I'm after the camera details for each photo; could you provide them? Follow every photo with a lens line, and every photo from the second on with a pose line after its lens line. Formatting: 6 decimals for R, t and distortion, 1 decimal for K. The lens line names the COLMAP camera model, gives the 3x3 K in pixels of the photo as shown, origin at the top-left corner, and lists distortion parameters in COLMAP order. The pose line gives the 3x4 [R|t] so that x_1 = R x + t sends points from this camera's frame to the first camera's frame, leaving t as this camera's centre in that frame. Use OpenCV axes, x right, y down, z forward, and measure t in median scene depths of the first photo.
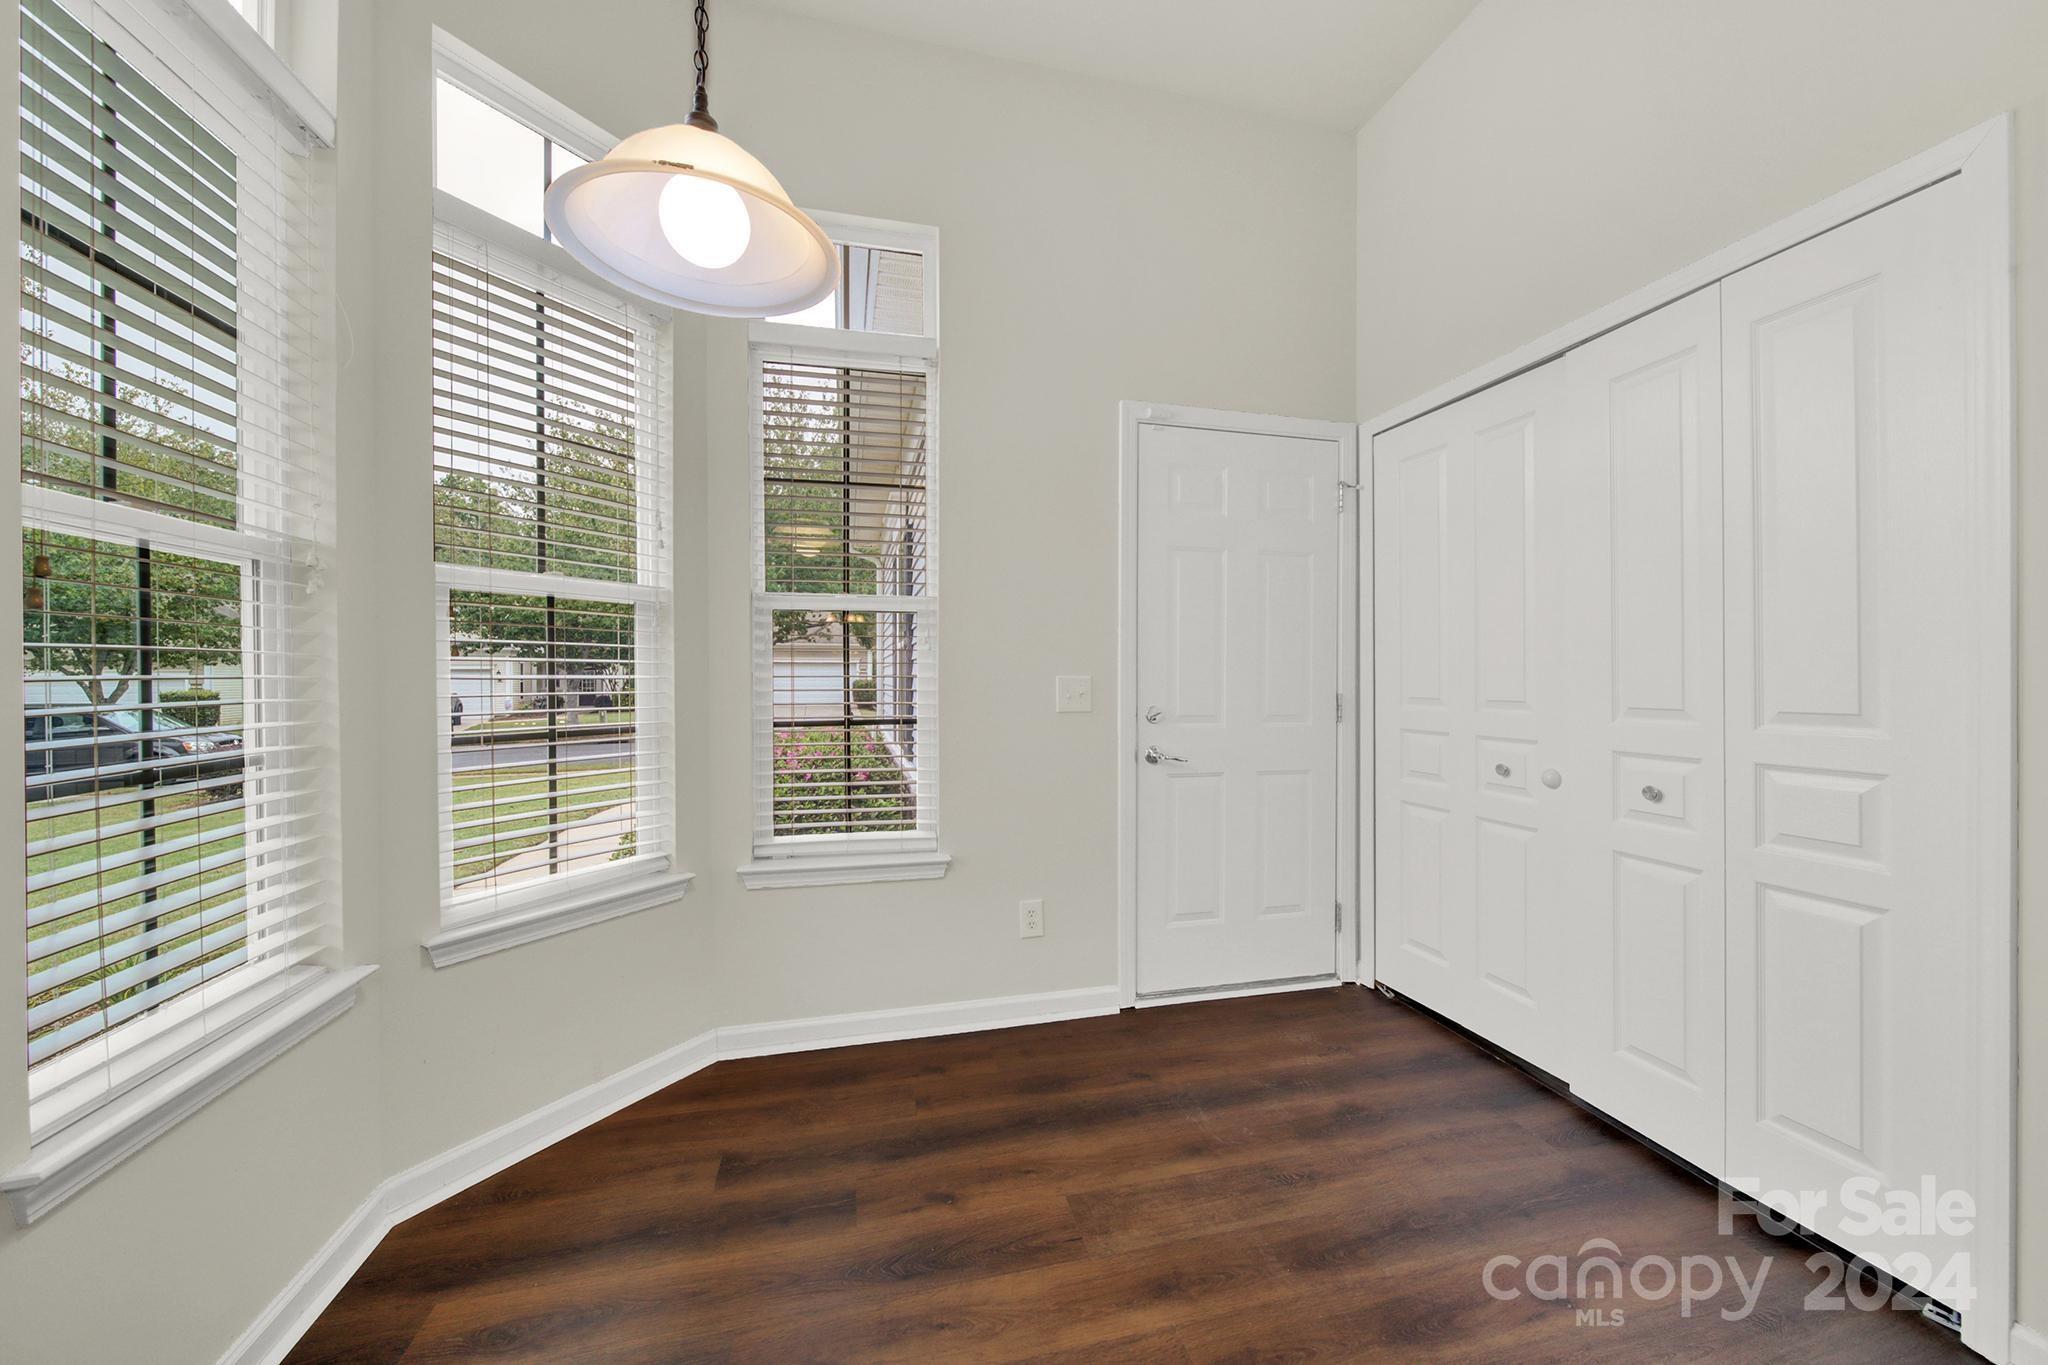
lens RADIAL K [[752.4, 0, 1030.0], [0, 752.4, 677.0], [0, 0, 1]] dist [-0.001370, -0.000198]
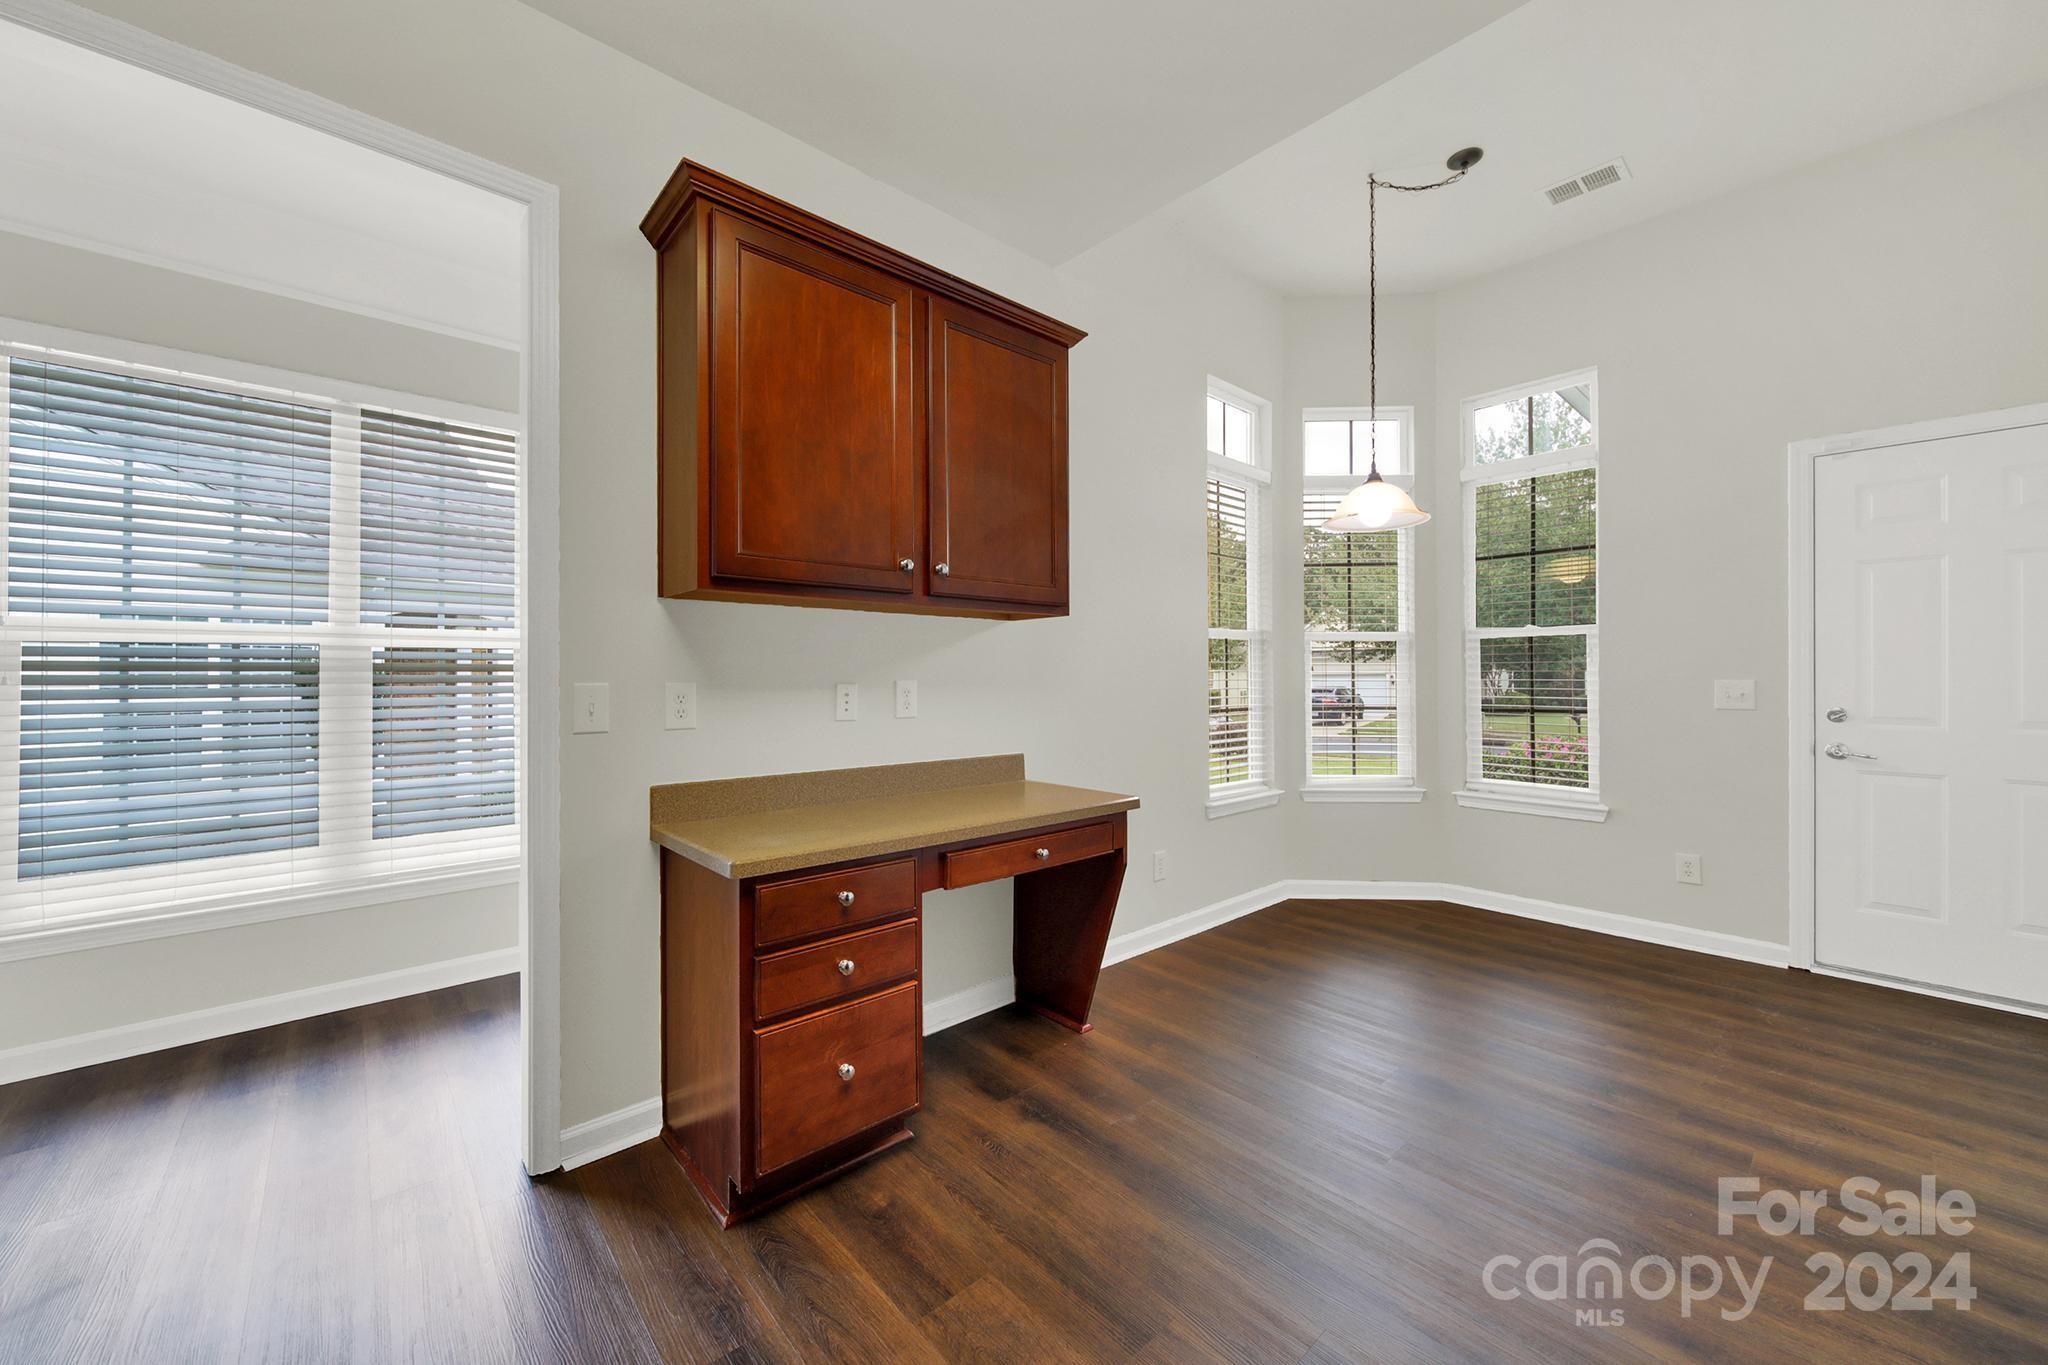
lens RADIAL K [[752.4, 0, 1030.0], [0, 752.4, 677.0], [0, 0, 1]] dist [-0.001370, -0.000198]
pose [[0.479559, 0.001669, -0.877508, 0.692450], [-0.005511, 0.999984, -0.001109, 0.000902], [0.877492, 0.005367, 0.479560, -0.713668]]
